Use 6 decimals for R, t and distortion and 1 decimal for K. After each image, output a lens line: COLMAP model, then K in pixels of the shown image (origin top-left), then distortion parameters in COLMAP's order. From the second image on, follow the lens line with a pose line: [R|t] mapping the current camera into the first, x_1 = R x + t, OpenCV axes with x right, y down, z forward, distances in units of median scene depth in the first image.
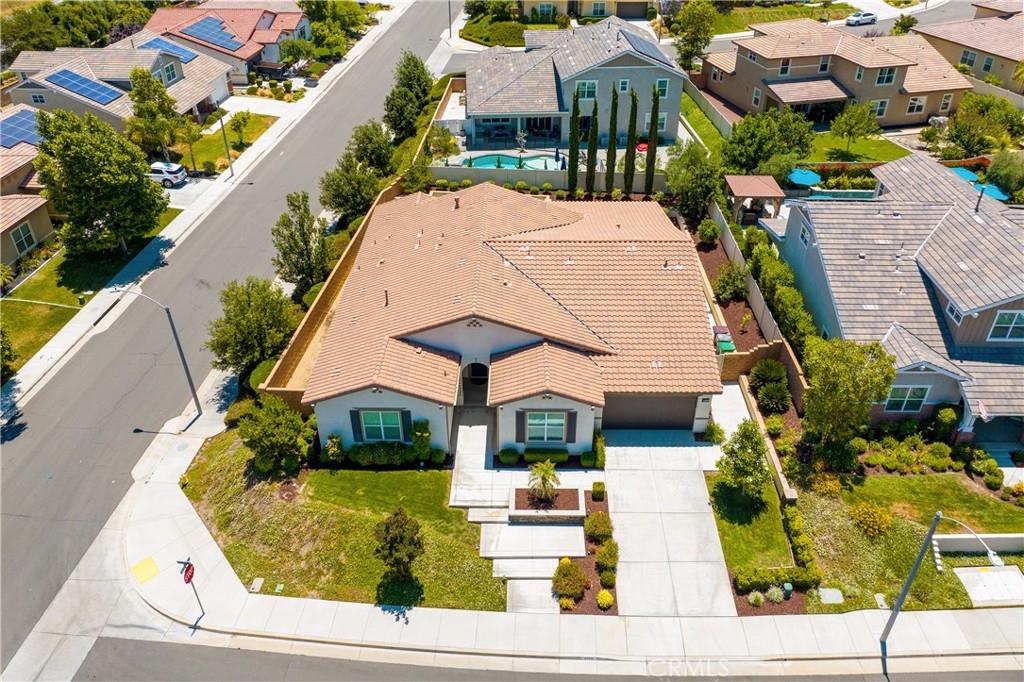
lens RADIAL K [[694.8, 0, 520.4], [0, 694.8, 336.8], [0, 0, 1]] dist [-0.032964, -0.006142]
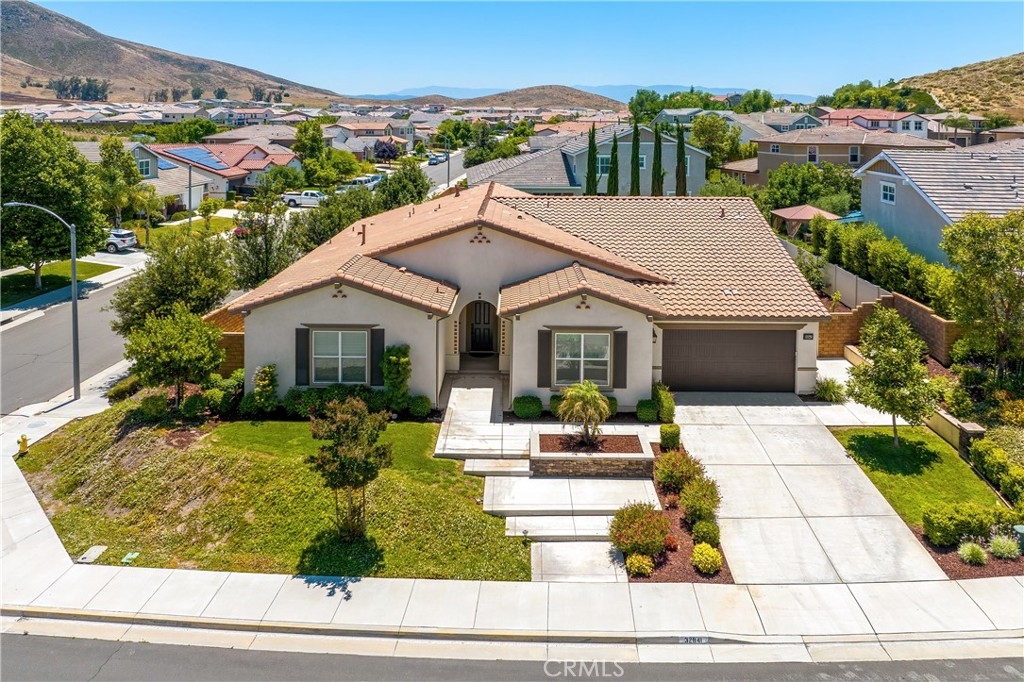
lens RADIAL K [[769.4, 0, 509.2], [0, 769.4, 338.2], [0, 0, 1]] dist [-0.034439, -0.001188]
pose [[0.999975, 0.005858, 0.004075, -0.039600], [-0.003079, 0.869305, -0.494266, 0.507397], [-0.006438, 0.494241, 0.869301, 0.354938]]
